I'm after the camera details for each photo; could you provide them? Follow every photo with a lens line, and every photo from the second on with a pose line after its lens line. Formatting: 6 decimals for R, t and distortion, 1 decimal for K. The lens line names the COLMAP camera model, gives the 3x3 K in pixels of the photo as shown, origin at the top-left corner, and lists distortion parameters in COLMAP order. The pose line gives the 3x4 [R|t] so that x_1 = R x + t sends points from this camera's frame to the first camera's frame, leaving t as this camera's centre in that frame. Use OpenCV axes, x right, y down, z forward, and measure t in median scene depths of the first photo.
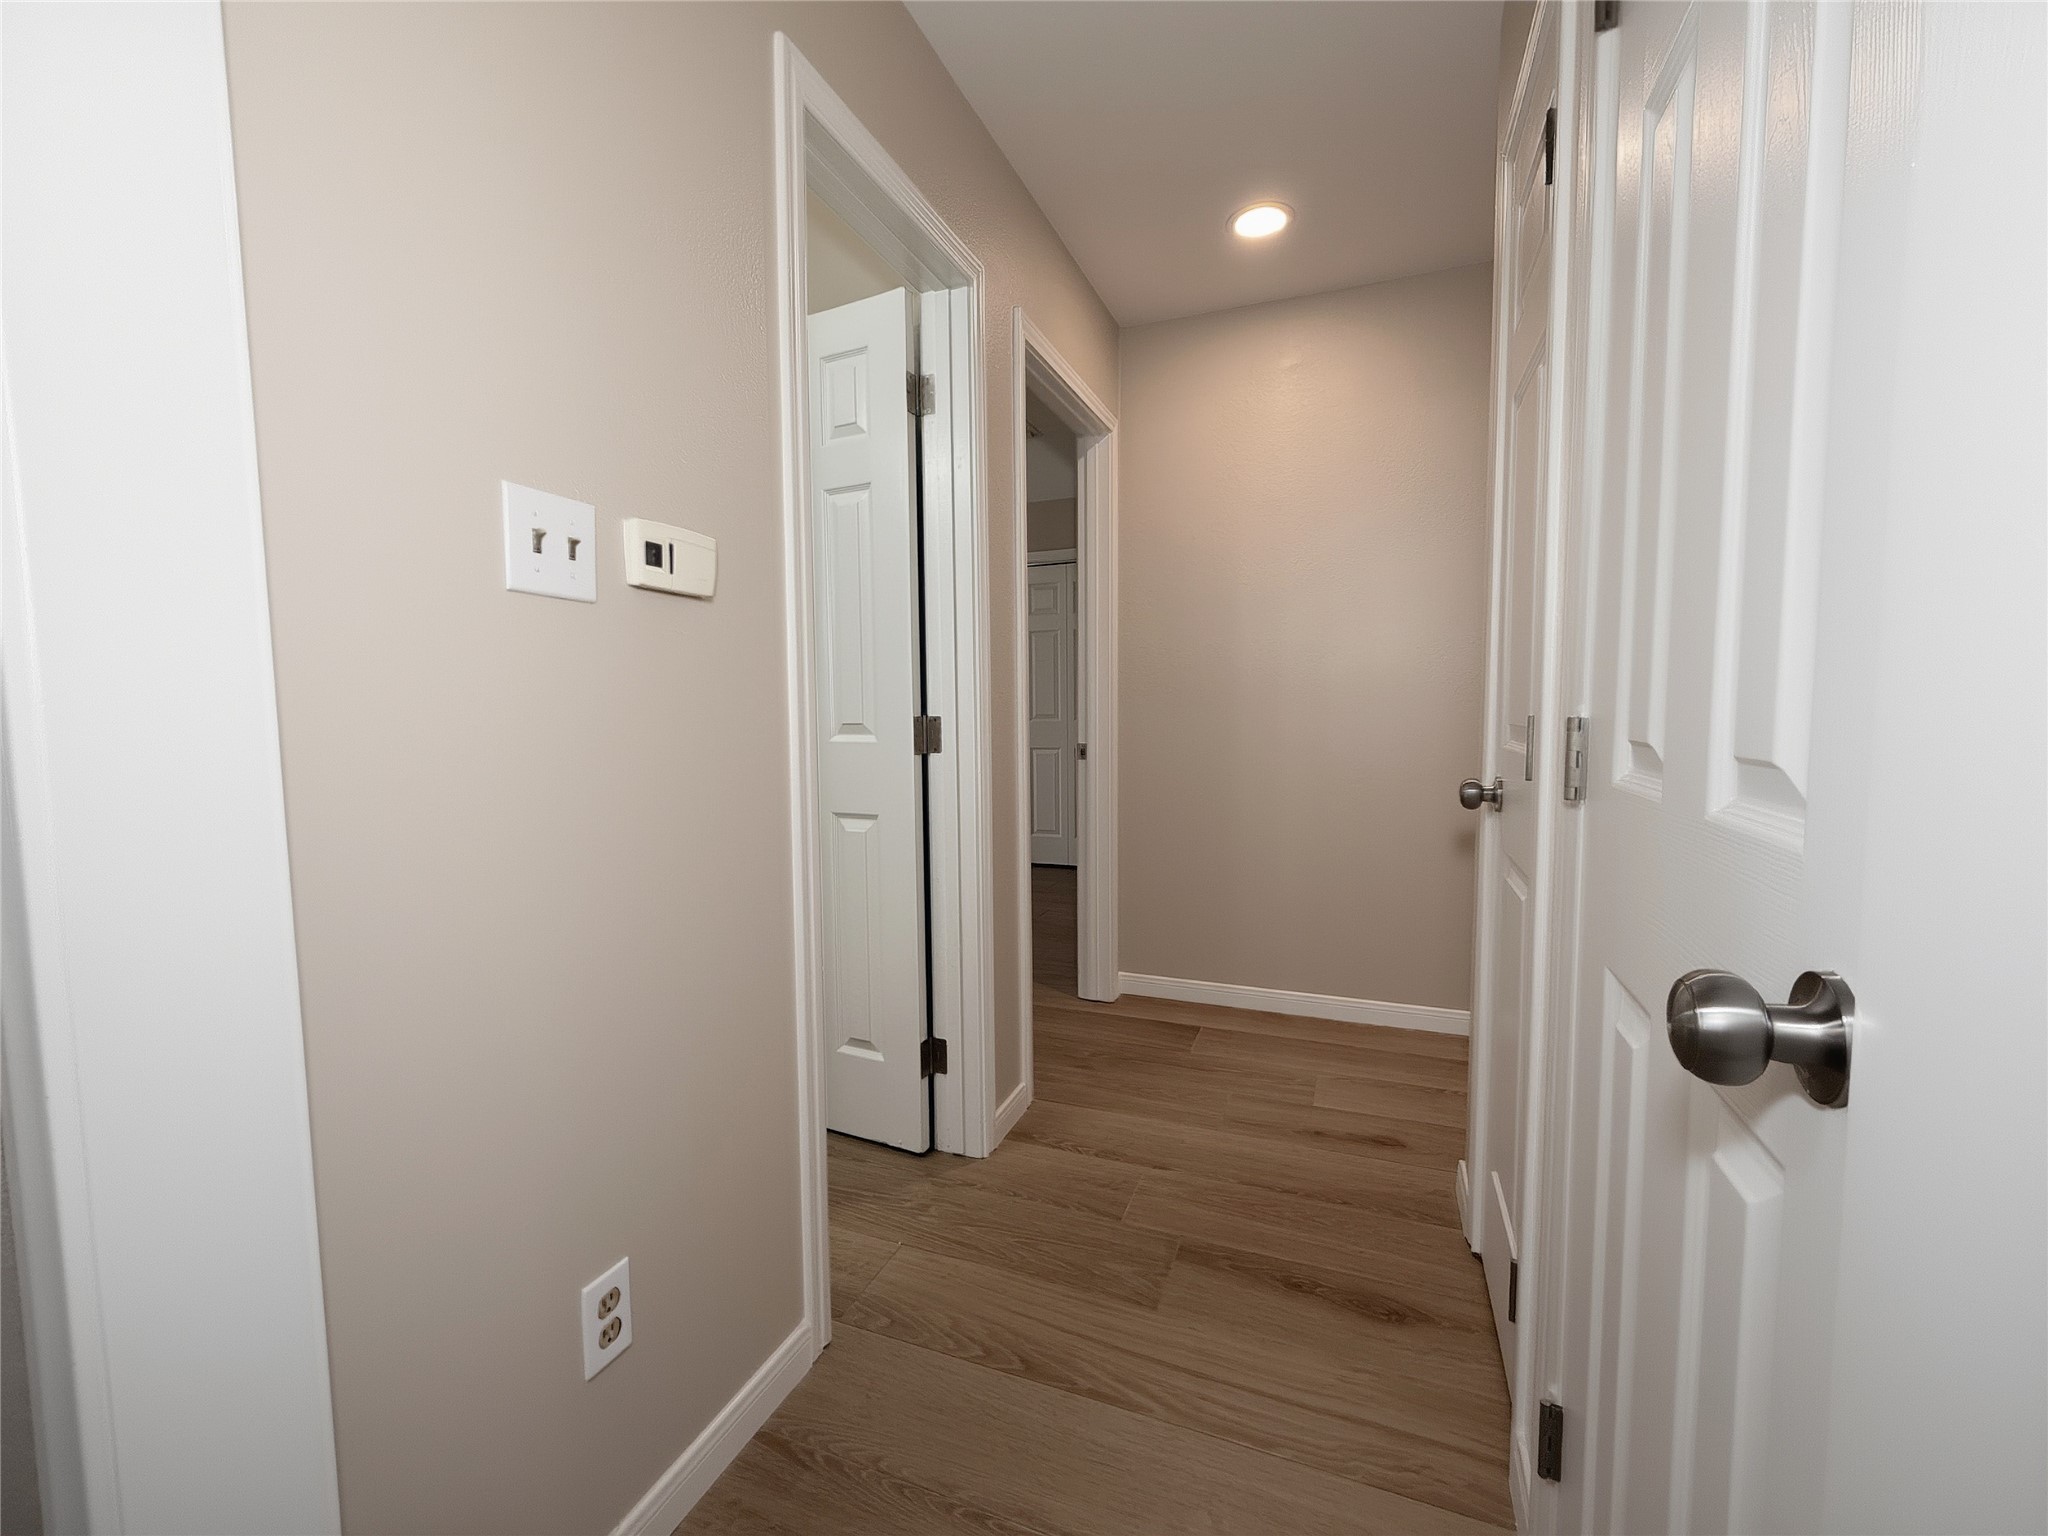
lens RADIAL K [[822.7, 0, 1024.6], [0, 822.7, 762.7], [0, 0, 1]] dist [0.004548, -0.000843]
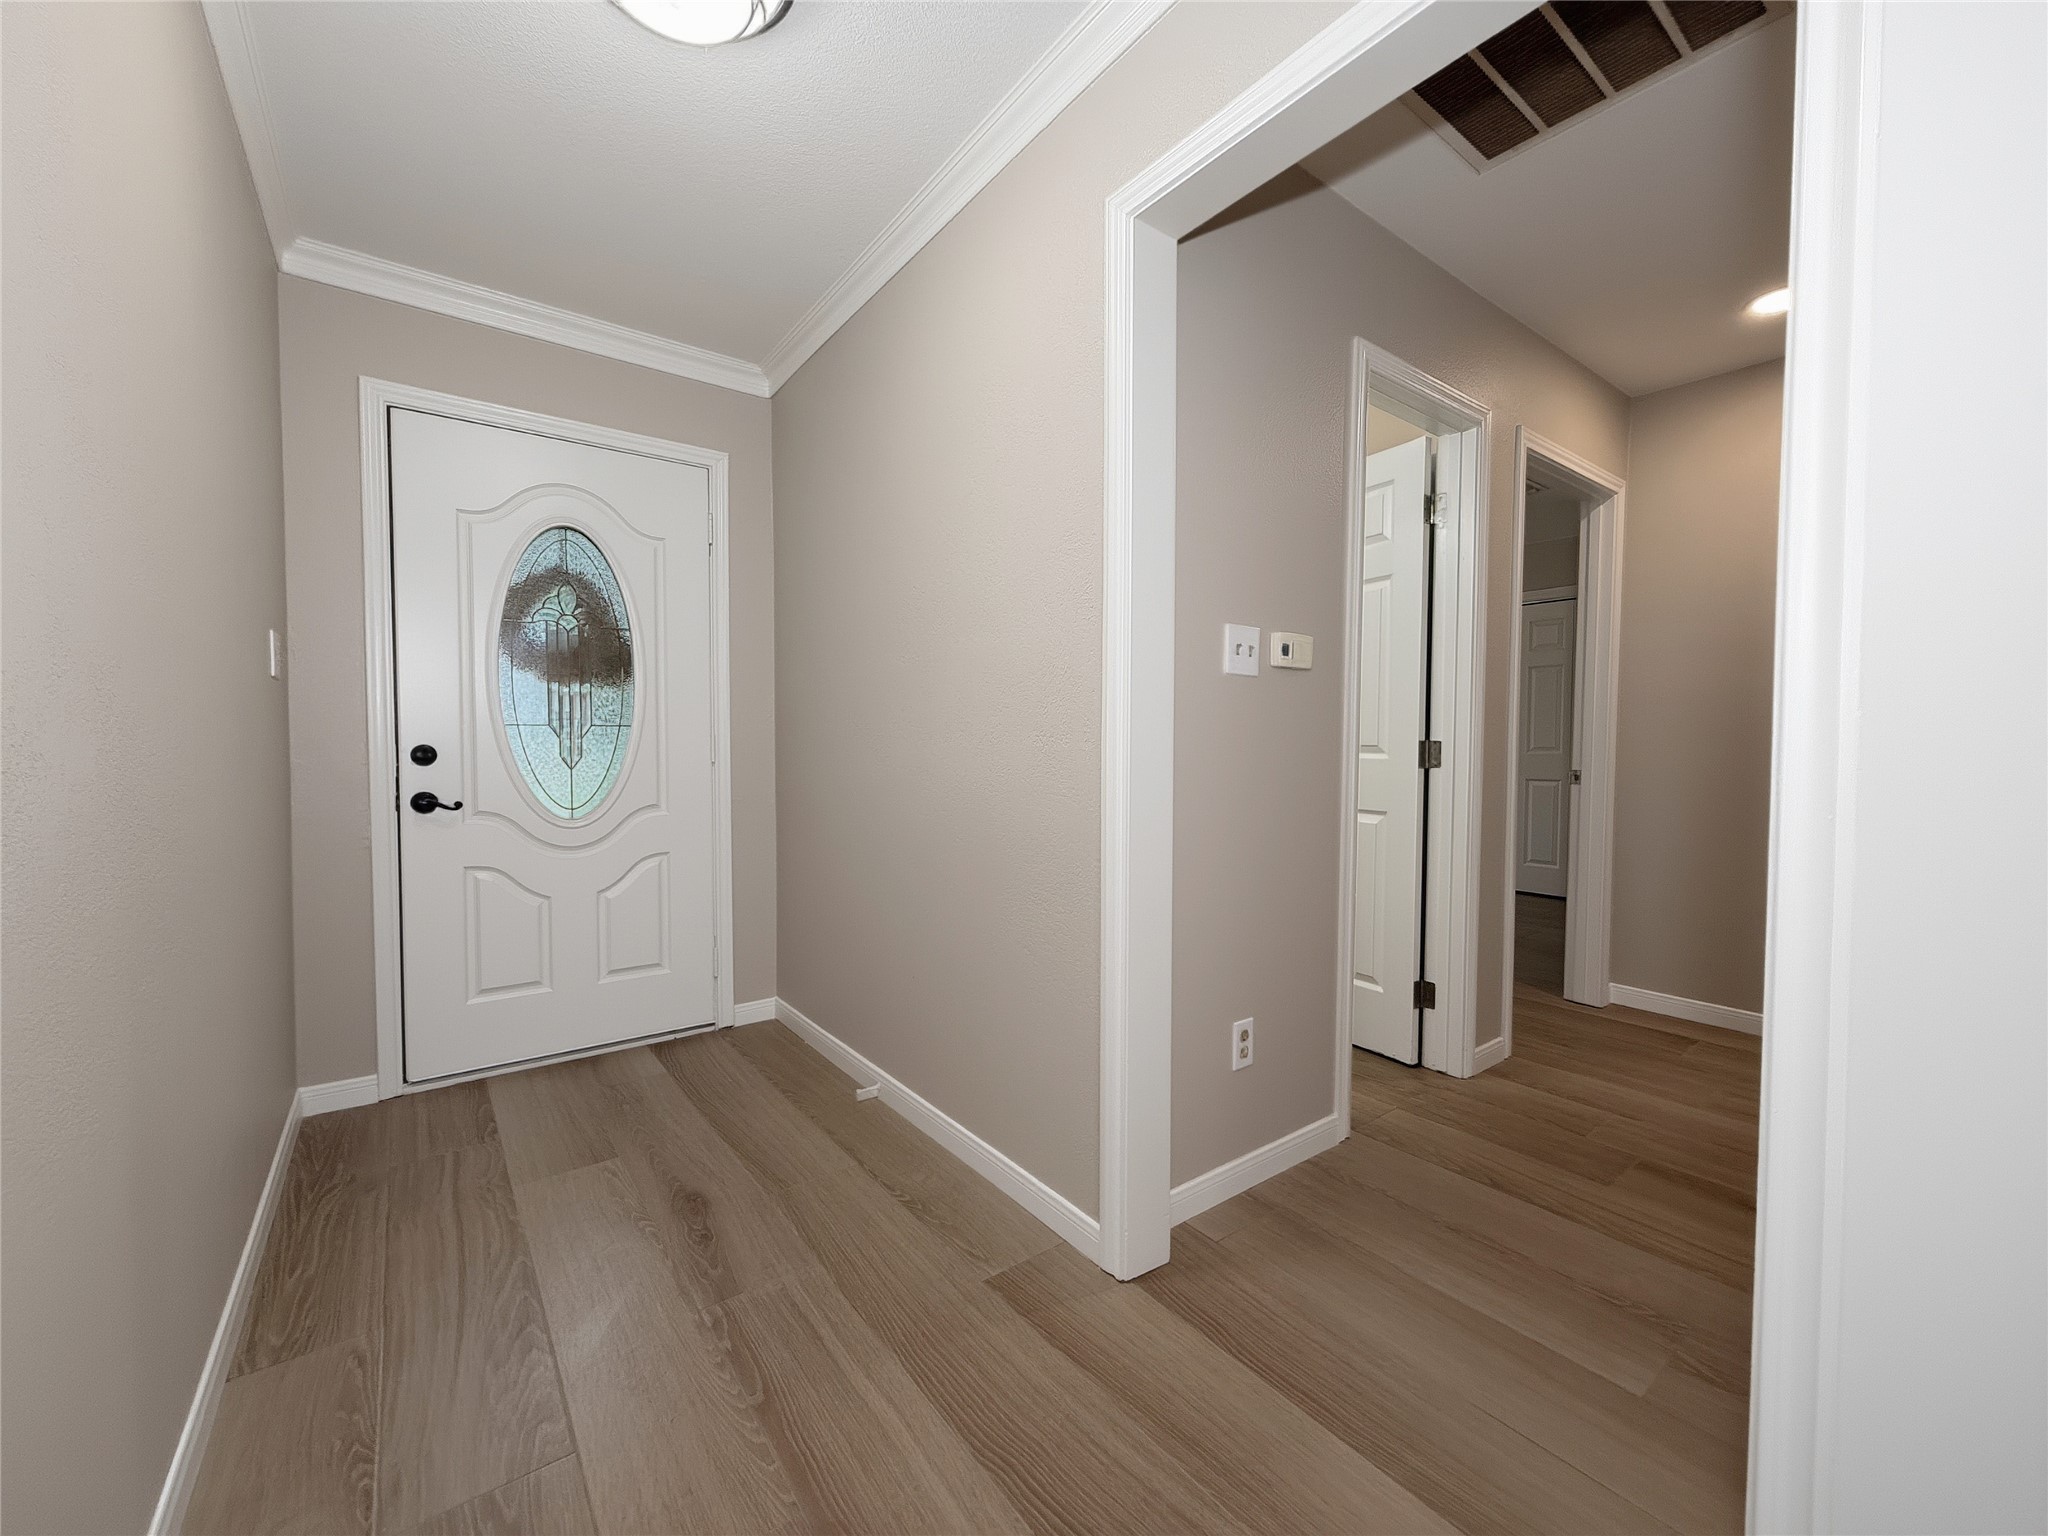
lens RADIAL K [[822.7, 0, 1023.4], [0, 822.7, 769.2], [0, 0, 1]] dist [0.004548, -0.000843]
pose [[0.851395, 0.033347, -0.523463, 0.024380], [-0.050512, 0.998551, -0.018544, 0.049096], [0.522087, 0.042229, 0.851846, -0.505397]]
